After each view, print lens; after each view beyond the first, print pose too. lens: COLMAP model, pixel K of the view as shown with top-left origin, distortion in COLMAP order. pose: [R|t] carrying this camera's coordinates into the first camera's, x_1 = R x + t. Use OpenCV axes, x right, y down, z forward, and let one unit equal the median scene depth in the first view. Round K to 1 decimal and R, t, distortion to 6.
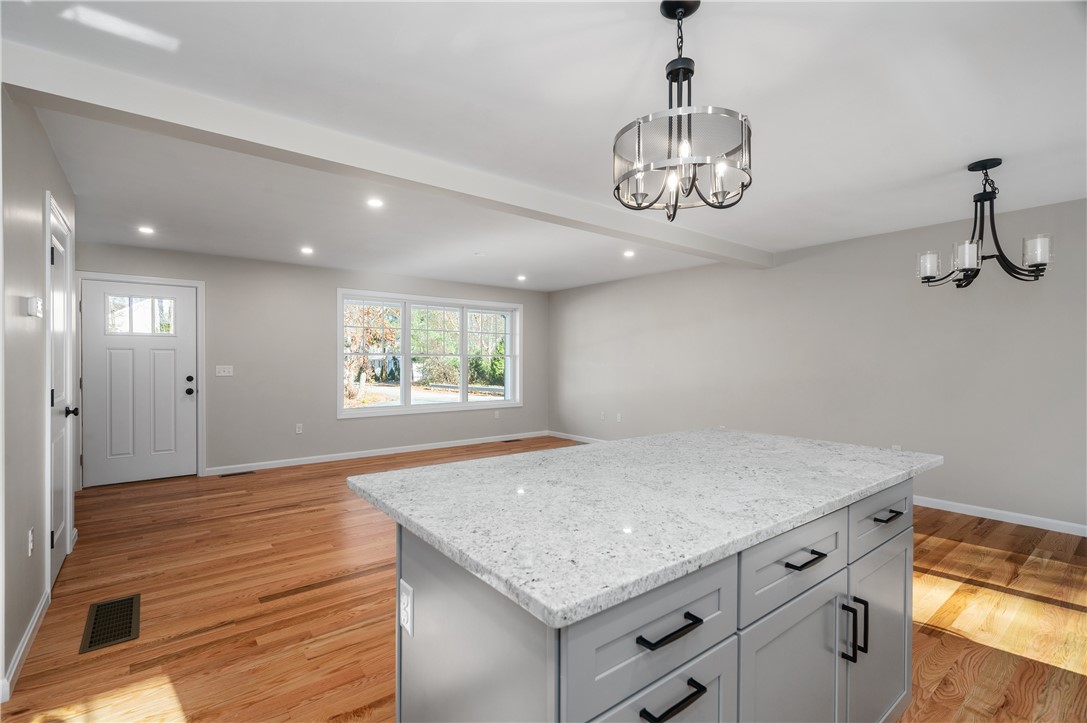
lens RADIAL K [[501.9, 0, 554.6], [0, 501.9, 357.2], [0, 0, 1]] dist [-0.001170, -0.000300]
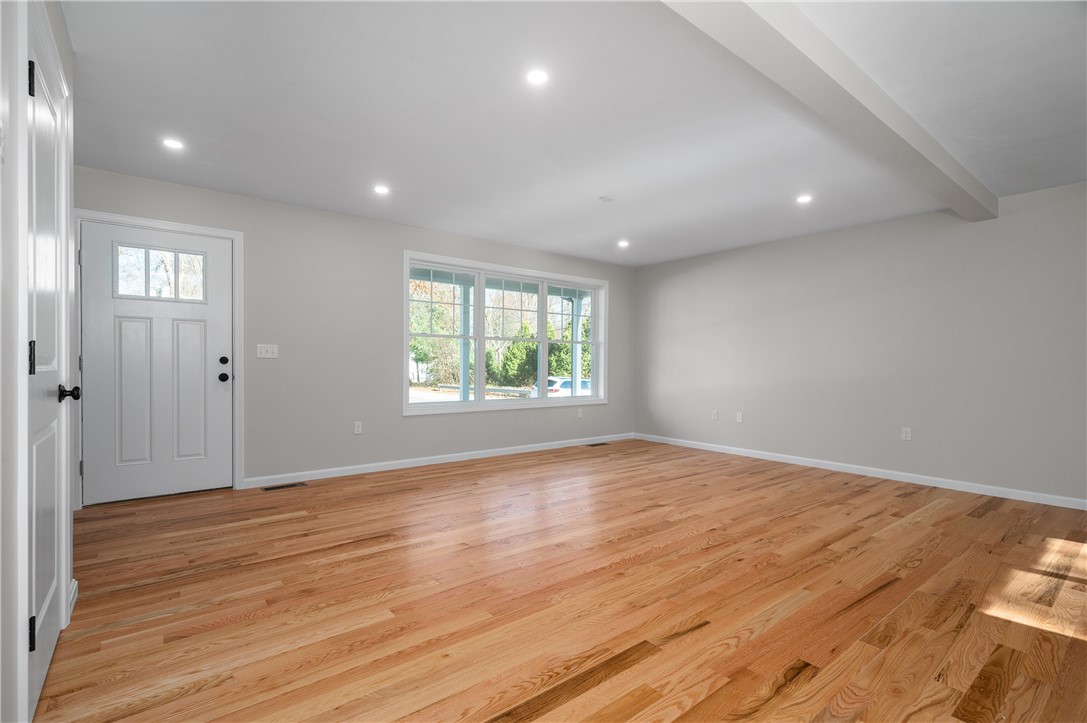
lens RADIAL K [[501.9, 0, 549.0], [0, 501.9, 364.4], [0, 0, 1]] dist [-0.001170, -0.000300]
pose [[0.999983, 0.005811, -0.000818, -0.256633], [-0.005805, 0.999956, 0.007303, 0.044058], [0.000861, -0.007299, 0.999973, 0.264909]]
